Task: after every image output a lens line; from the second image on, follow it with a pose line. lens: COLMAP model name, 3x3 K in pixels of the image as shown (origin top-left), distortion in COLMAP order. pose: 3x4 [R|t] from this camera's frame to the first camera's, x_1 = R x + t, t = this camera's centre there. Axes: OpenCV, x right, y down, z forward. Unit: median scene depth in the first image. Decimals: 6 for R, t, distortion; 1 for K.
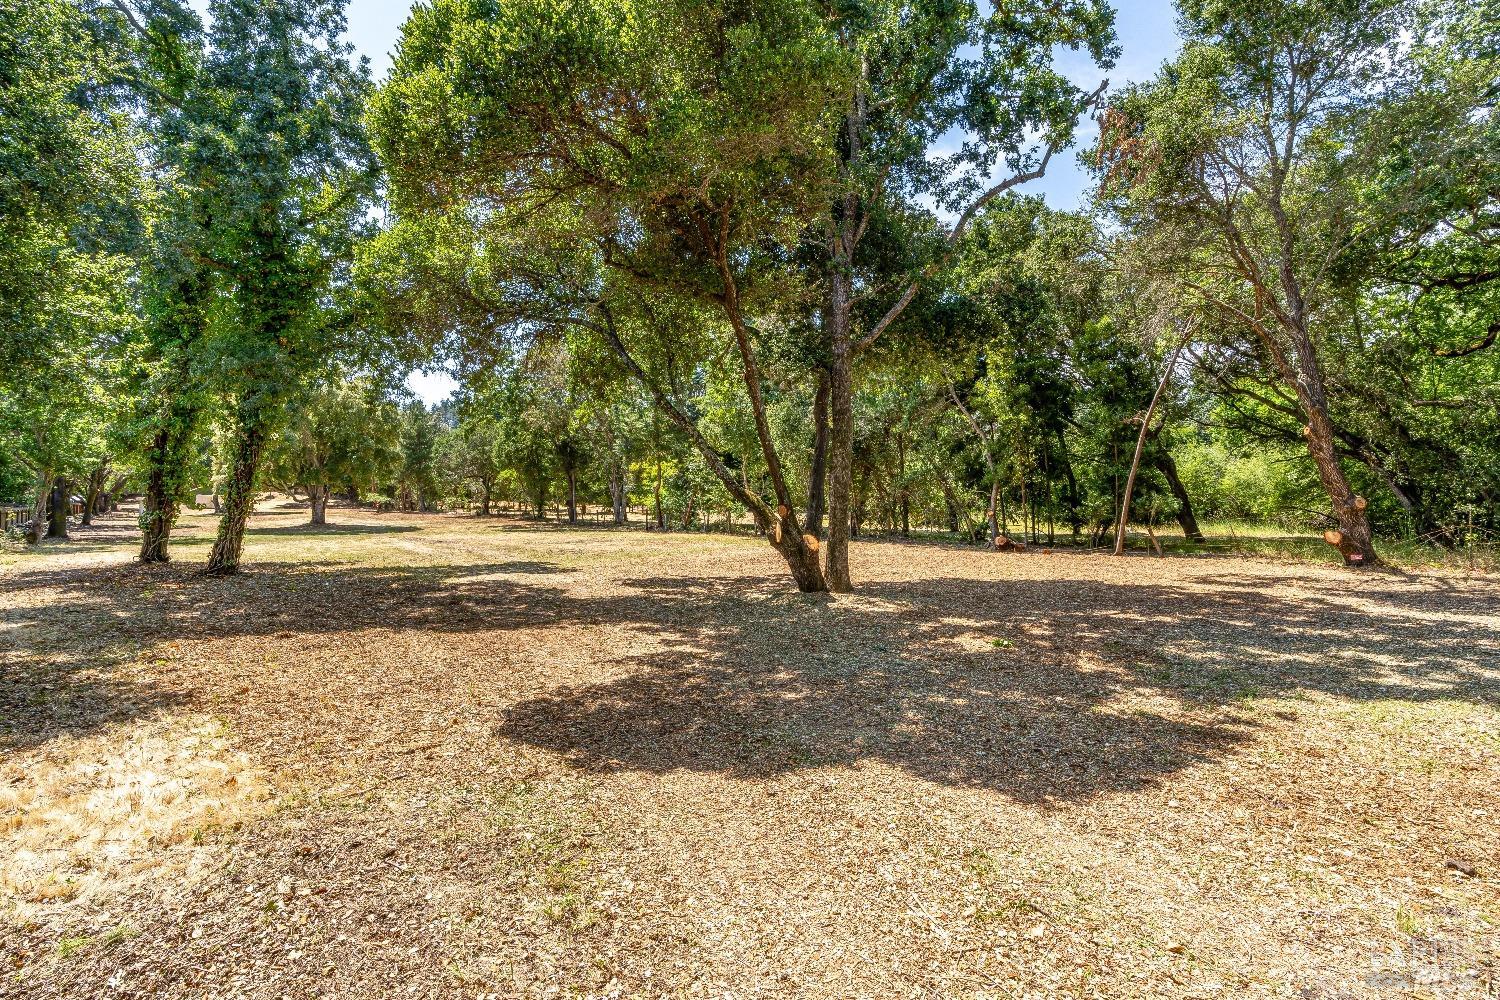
lens RADIAL K [[698.8, 0, 744.6], [0, 698.8, 494.9], [0, 0, 1]] dist [-0.009007, 0.003654]
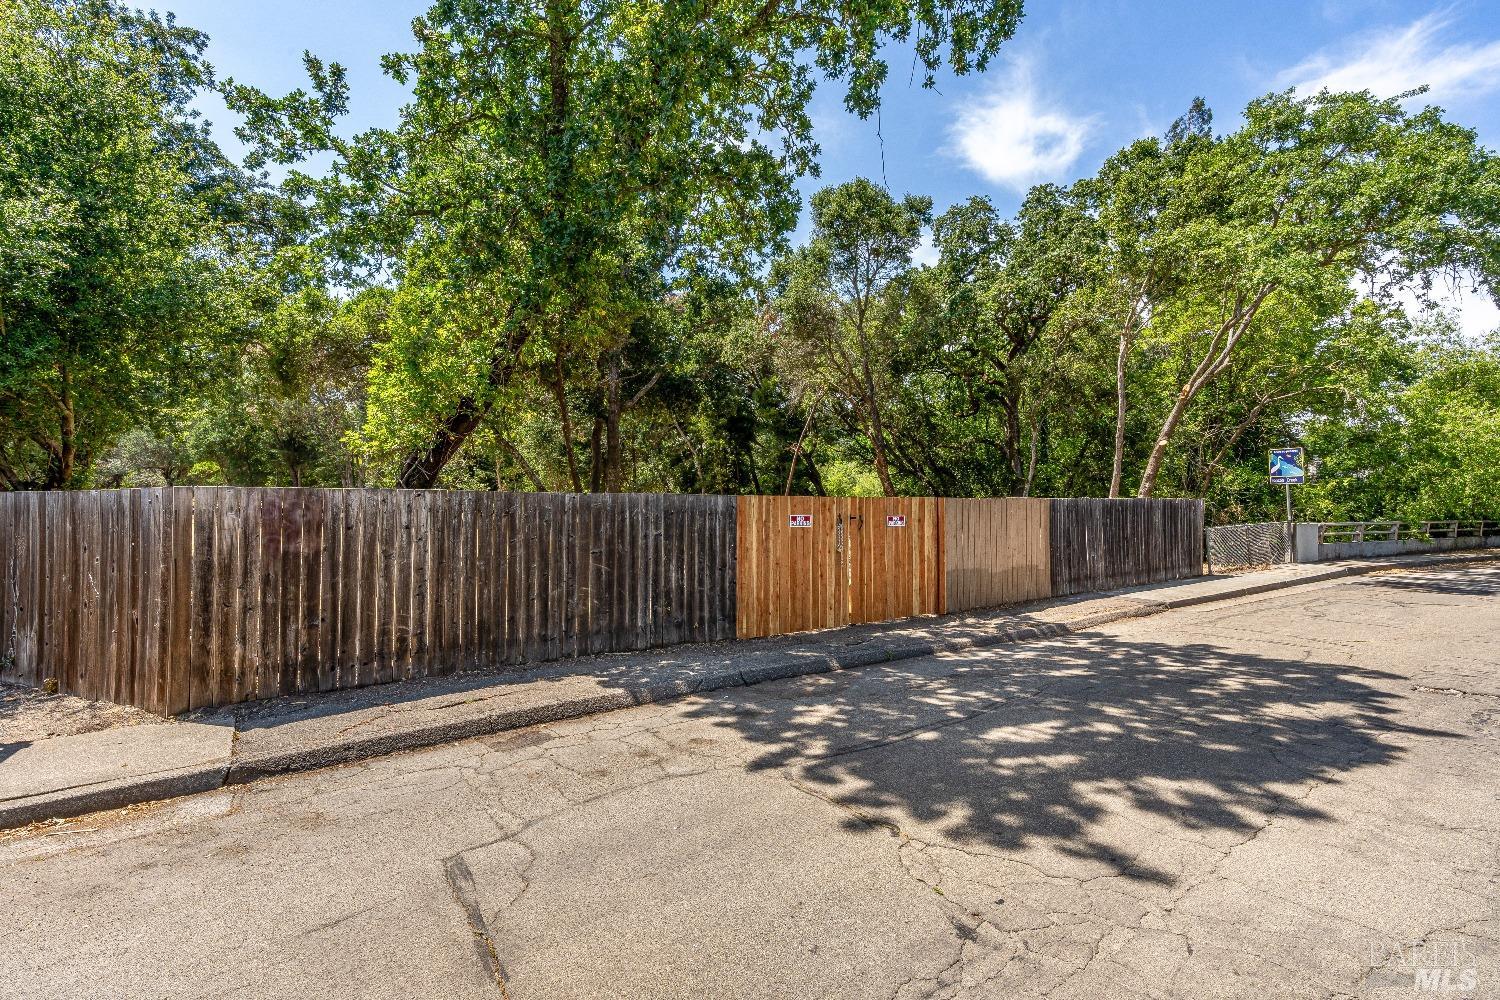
lens RADIAL K [[698.8, 0, 749.5], [0, 698.8, 495.3], [0, 0, 1]] dist [-0.009007, 0.003654]
pose [[0.917916, 0.013417, 0.396548, -0.100132], [-0.013943, 0.999902, -0.001557, -0.001391], [-0.396529, -0.004100, 0.918013, -0.291403]]
